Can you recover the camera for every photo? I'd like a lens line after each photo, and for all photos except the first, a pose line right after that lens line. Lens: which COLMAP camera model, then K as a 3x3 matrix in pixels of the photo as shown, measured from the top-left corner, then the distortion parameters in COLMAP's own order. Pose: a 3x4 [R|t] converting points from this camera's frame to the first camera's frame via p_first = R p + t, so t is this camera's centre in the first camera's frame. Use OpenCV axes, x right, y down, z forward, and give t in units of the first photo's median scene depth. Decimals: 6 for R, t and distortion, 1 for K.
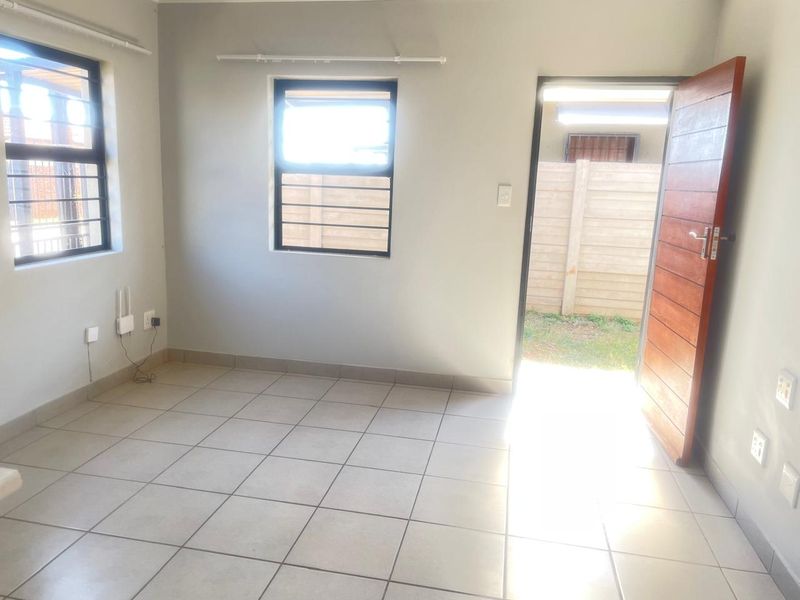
lens RADIAL K [[595.2, 0, 401.3], [0, 595.2, 300.1], [0, 0, 1]] dist [0.051277, -0.044606]
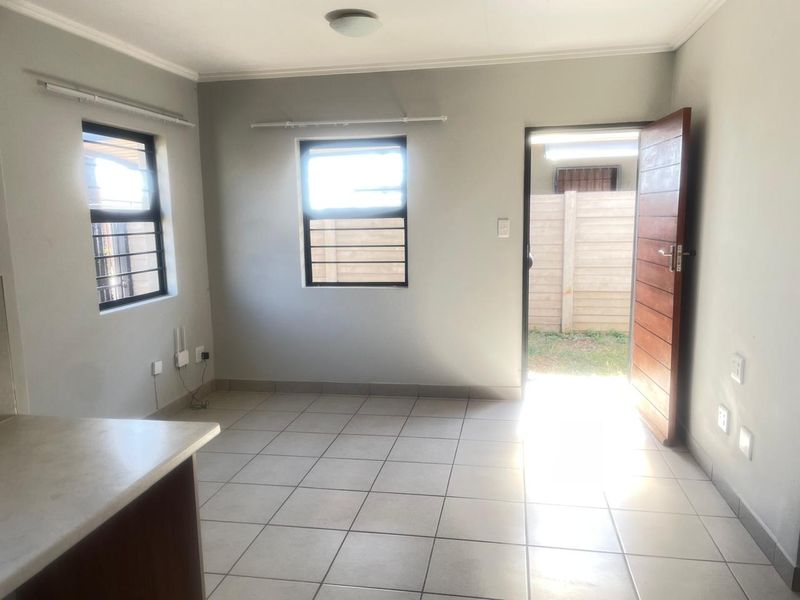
lens RADIAL K [[595.2, 0, 407.5], [0, 595.2, 306.4], [0, 0, 1]] dist [0.051277, -0.044606]
pose [[0.998230, -0.058822, 0.008759, -0.033643], [0.059171, 0.997129, -0.047254, 0.021159], [-0.005954, 0.047689, 0.998845, -0.154976]]
